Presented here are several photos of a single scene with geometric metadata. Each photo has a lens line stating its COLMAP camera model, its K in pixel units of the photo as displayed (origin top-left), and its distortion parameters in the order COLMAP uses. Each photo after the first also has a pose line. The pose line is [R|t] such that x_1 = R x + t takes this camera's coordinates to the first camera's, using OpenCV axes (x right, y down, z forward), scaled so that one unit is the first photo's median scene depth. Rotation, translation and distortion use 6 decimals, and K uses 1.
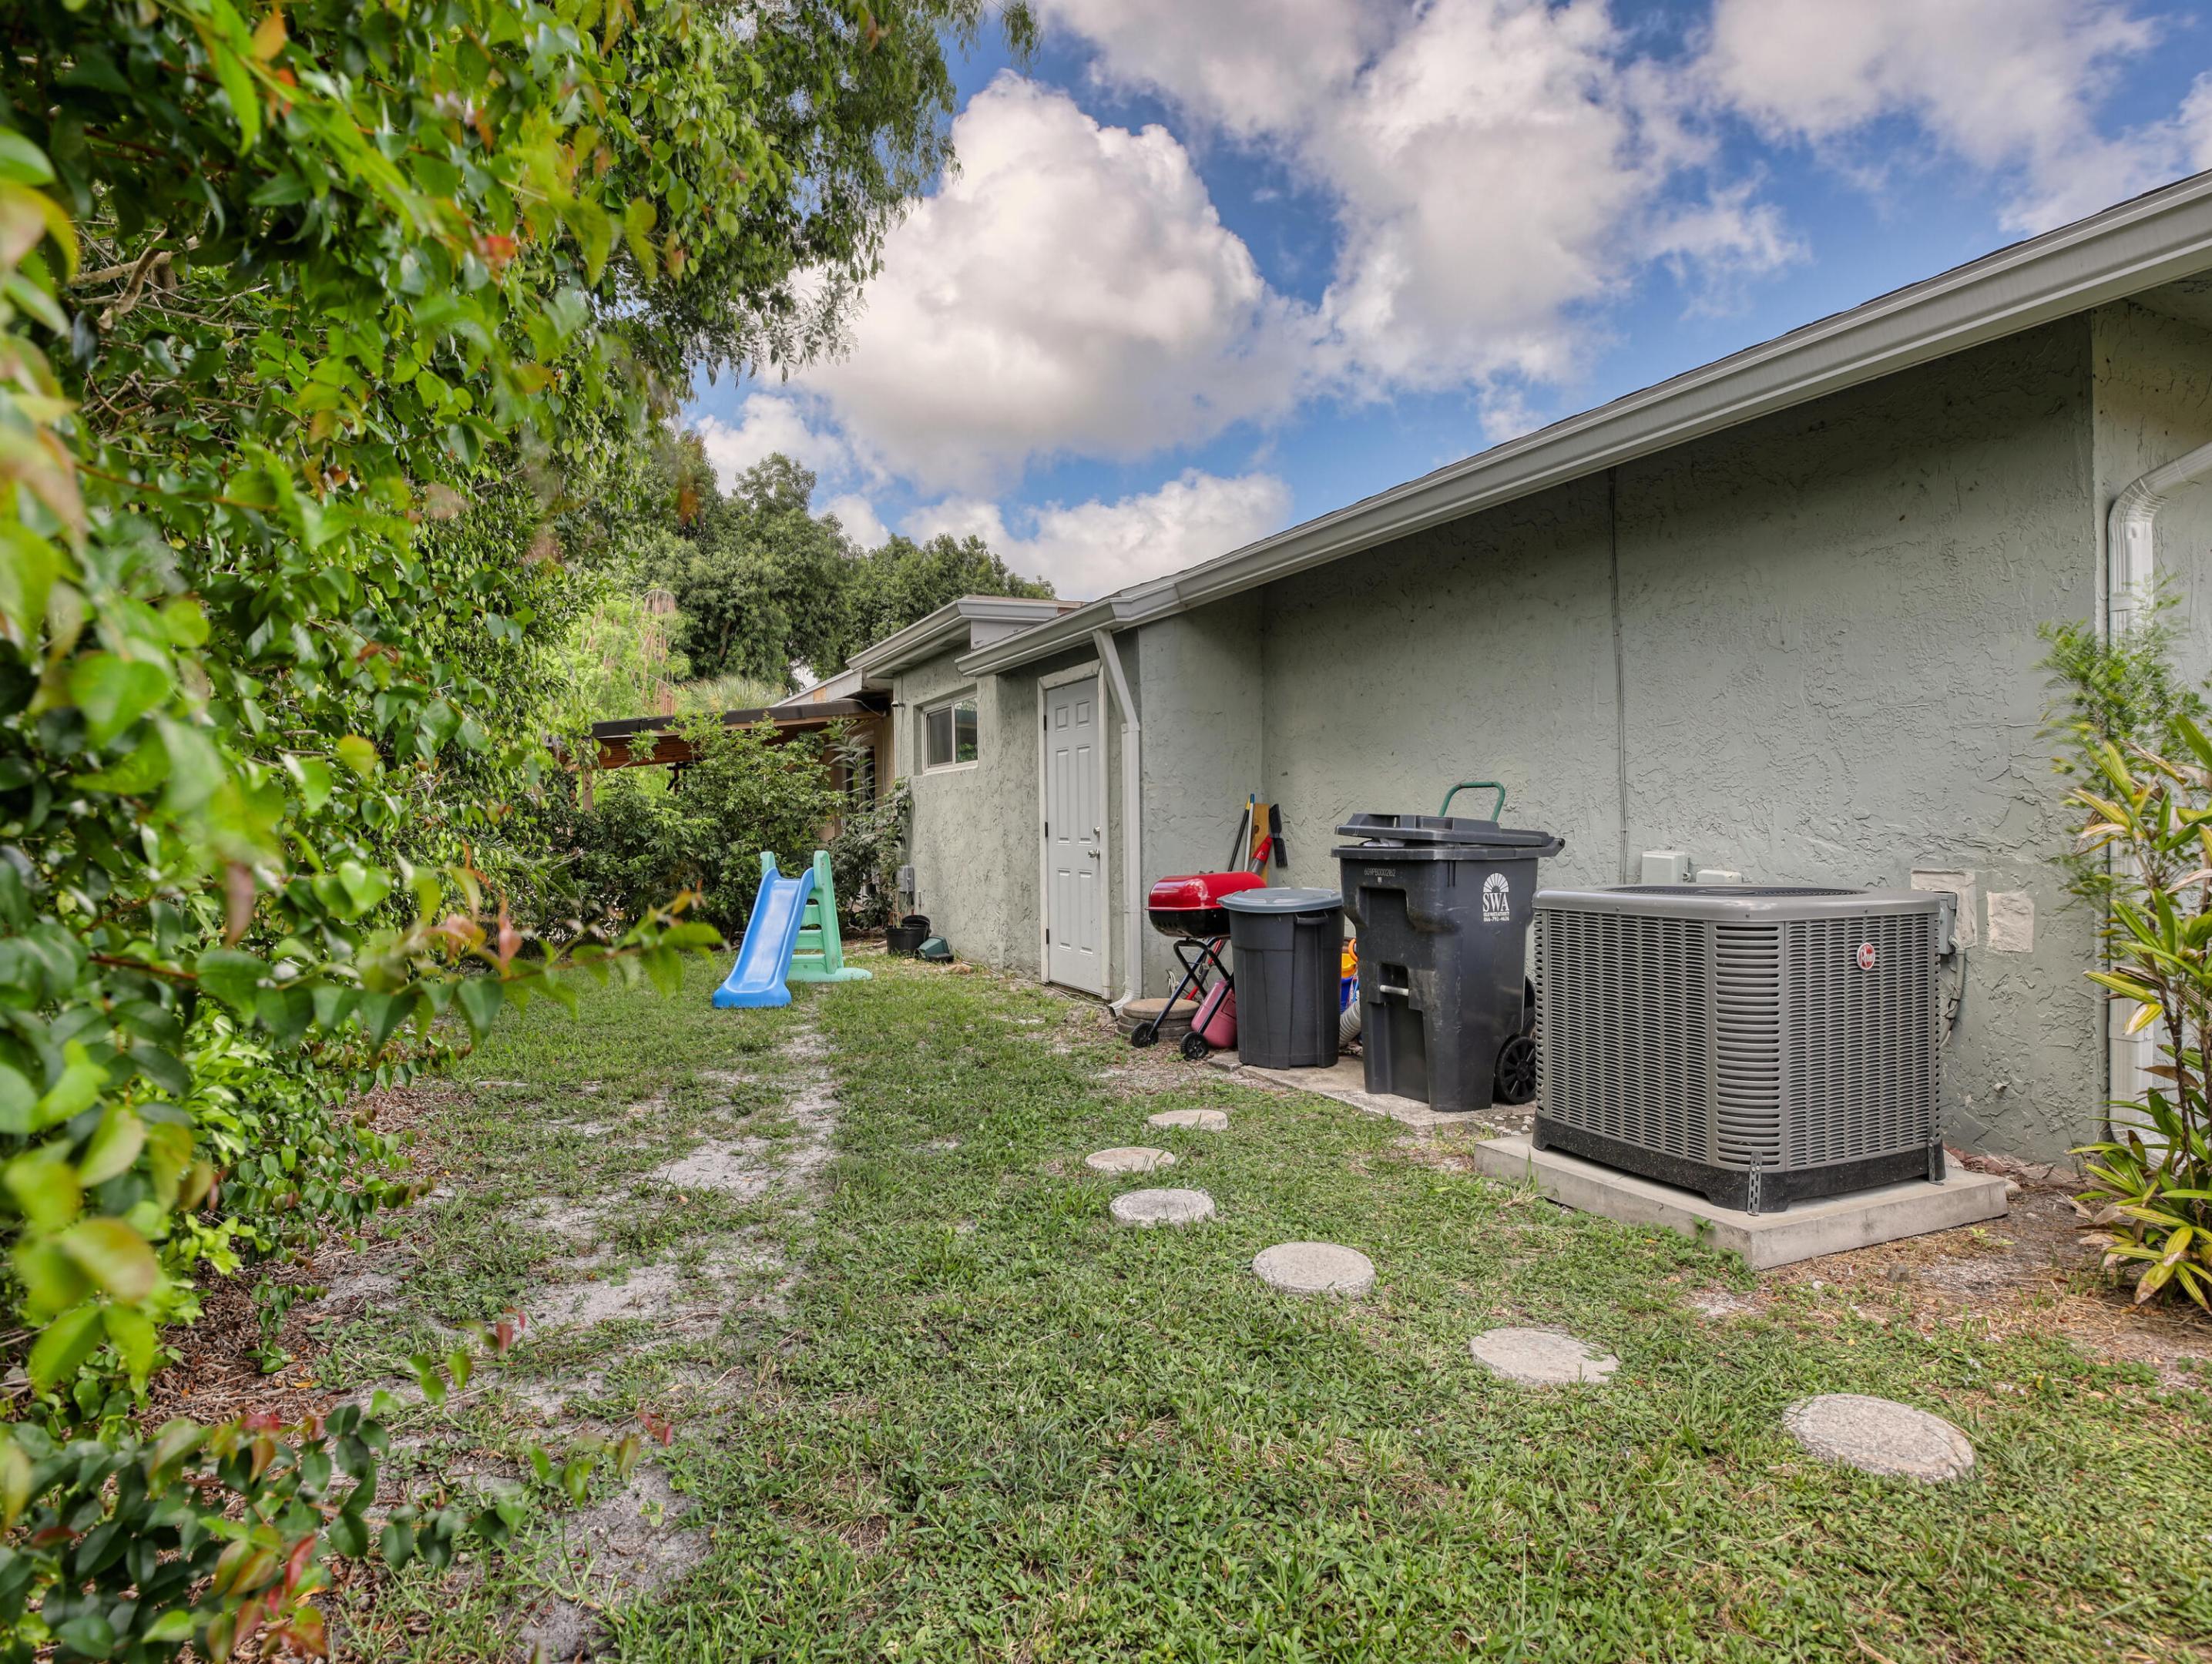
lens RADIAL K [[1221.8, 0, 1109.0], [0, 1221.8, 826.2], [0, 0, 1]] dist [-0.024929, -0.002987]
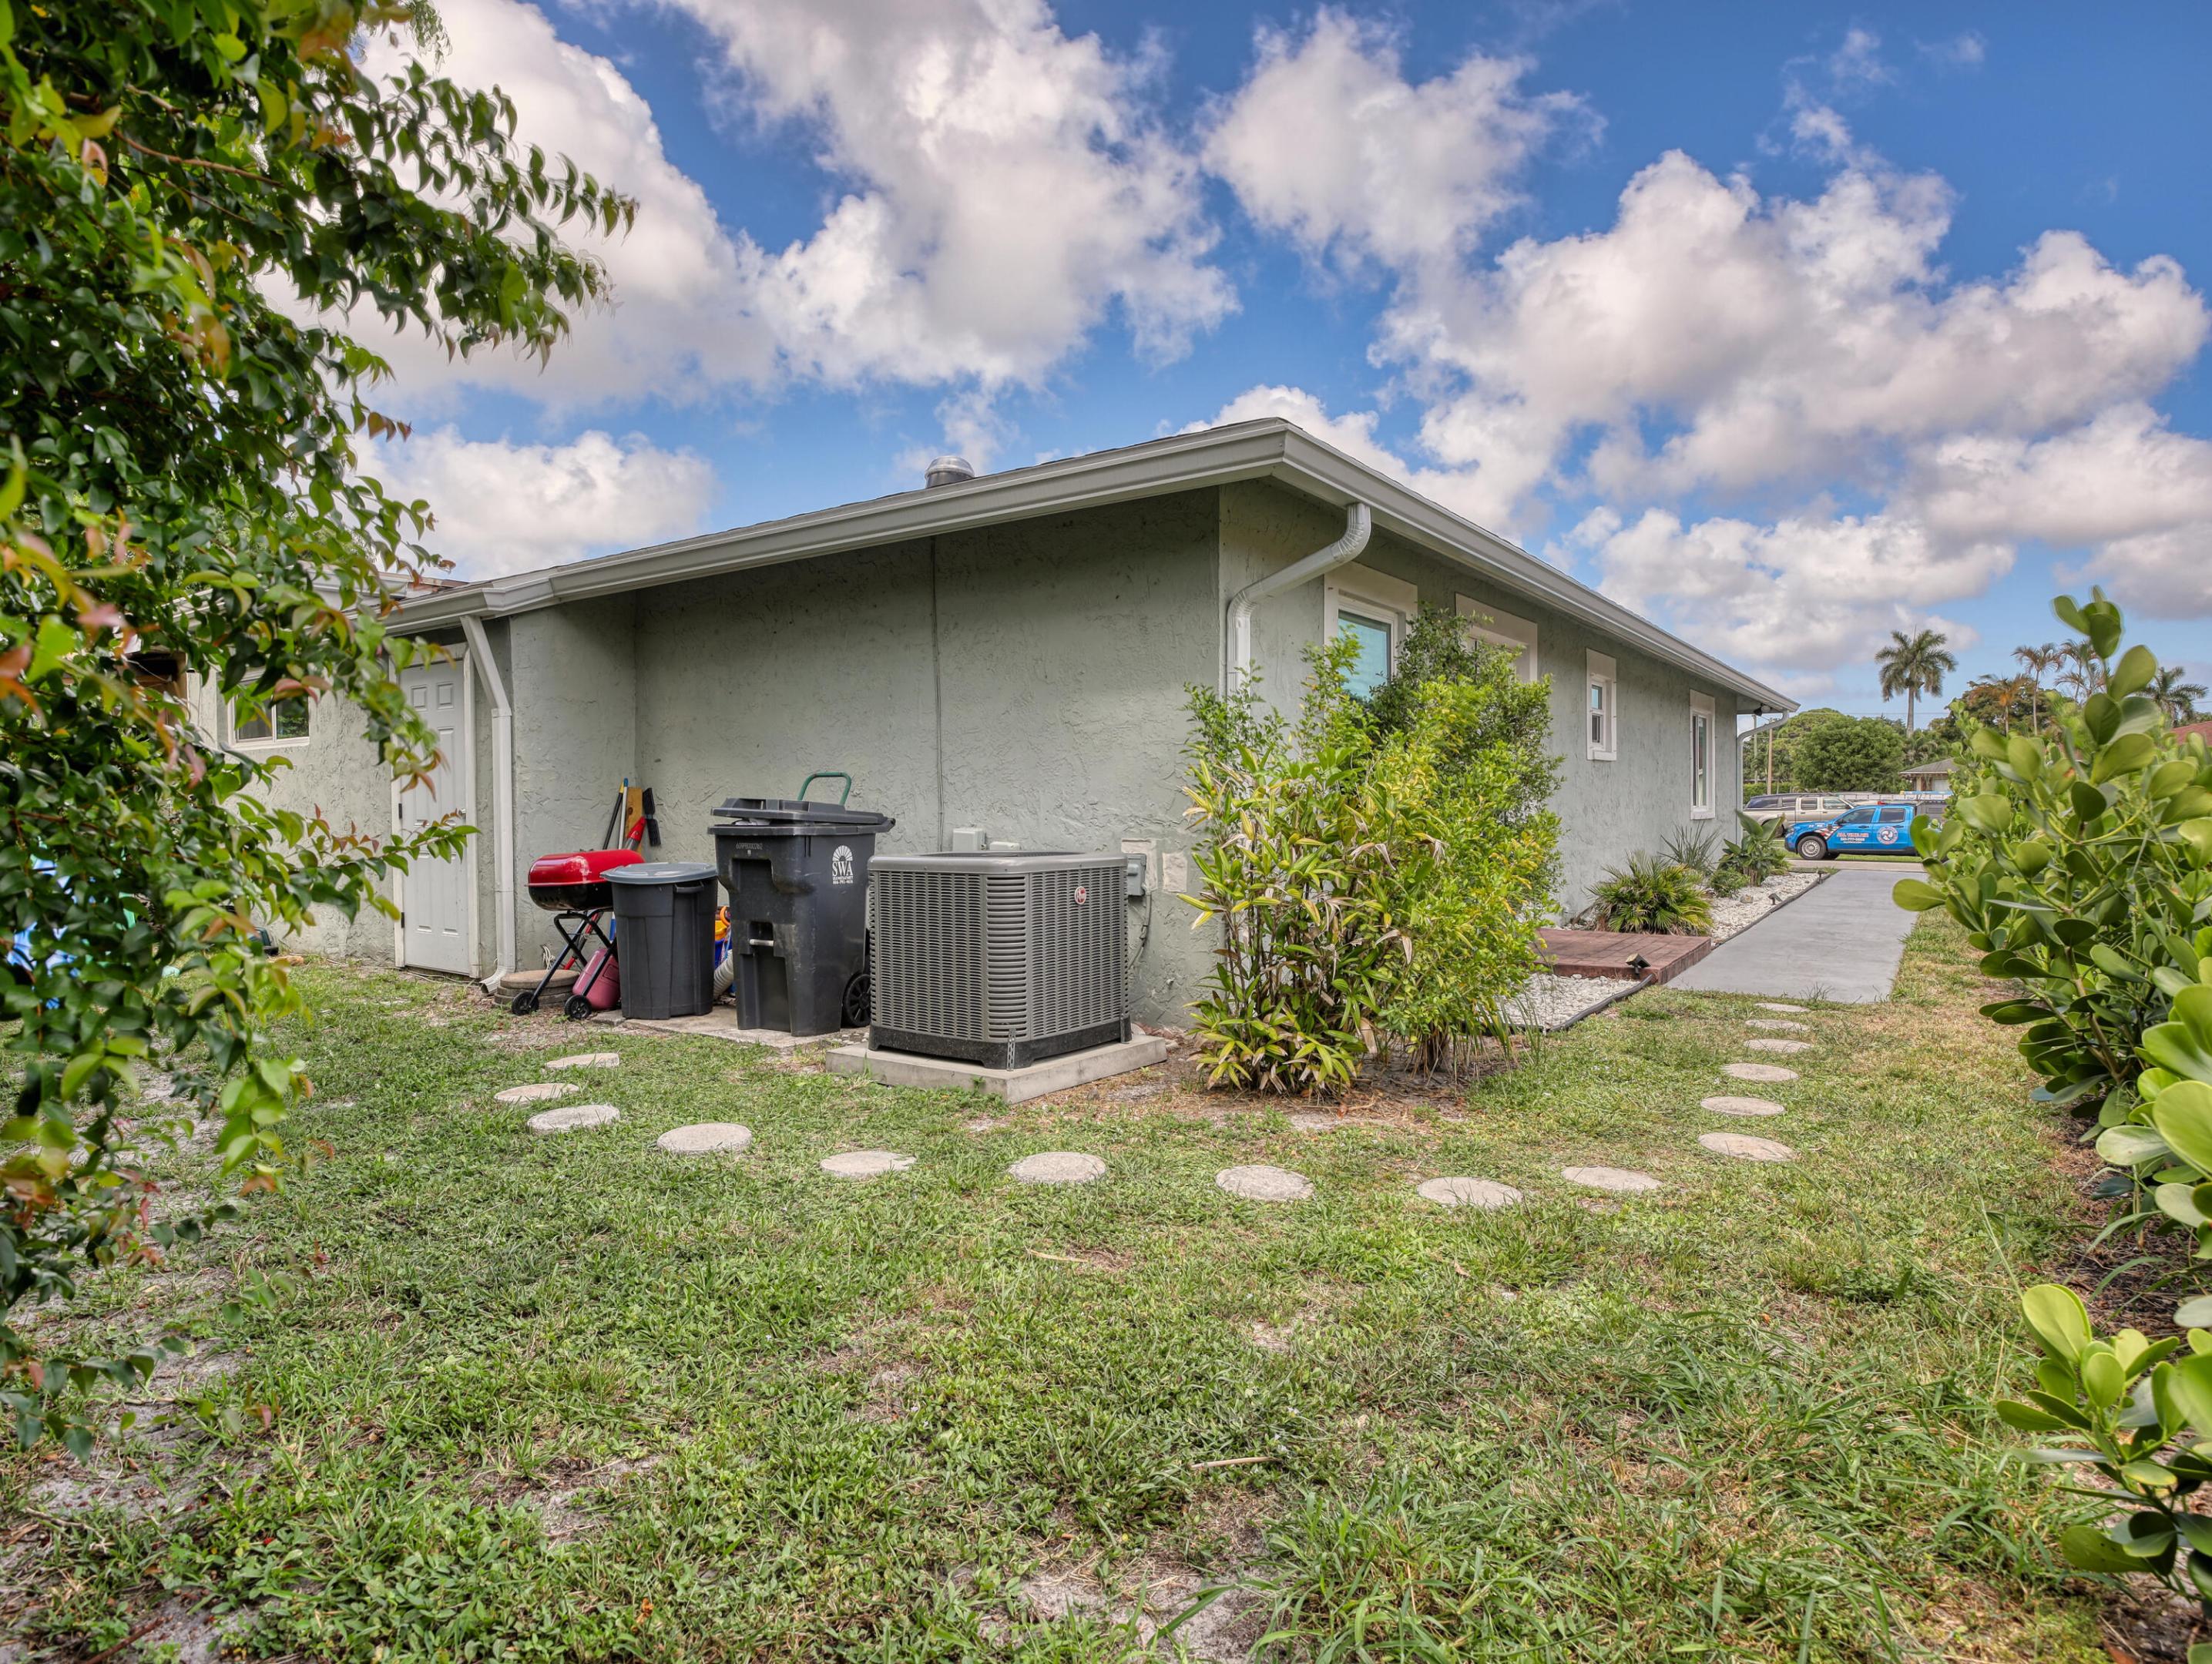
lens RADIAL K [[1221.8, 0, 1113.7], [0, 1221.8, 836.6], [0, 0, 1]] dist [-0.024929, -0.002987]
pose [[0.869872, -0.008161, 0.493211, -0.070970], [-0.002922, 0.999760, 0.021696, 0.000653], [-0.493270, -0.020313, 0.869639, -0.273159]]
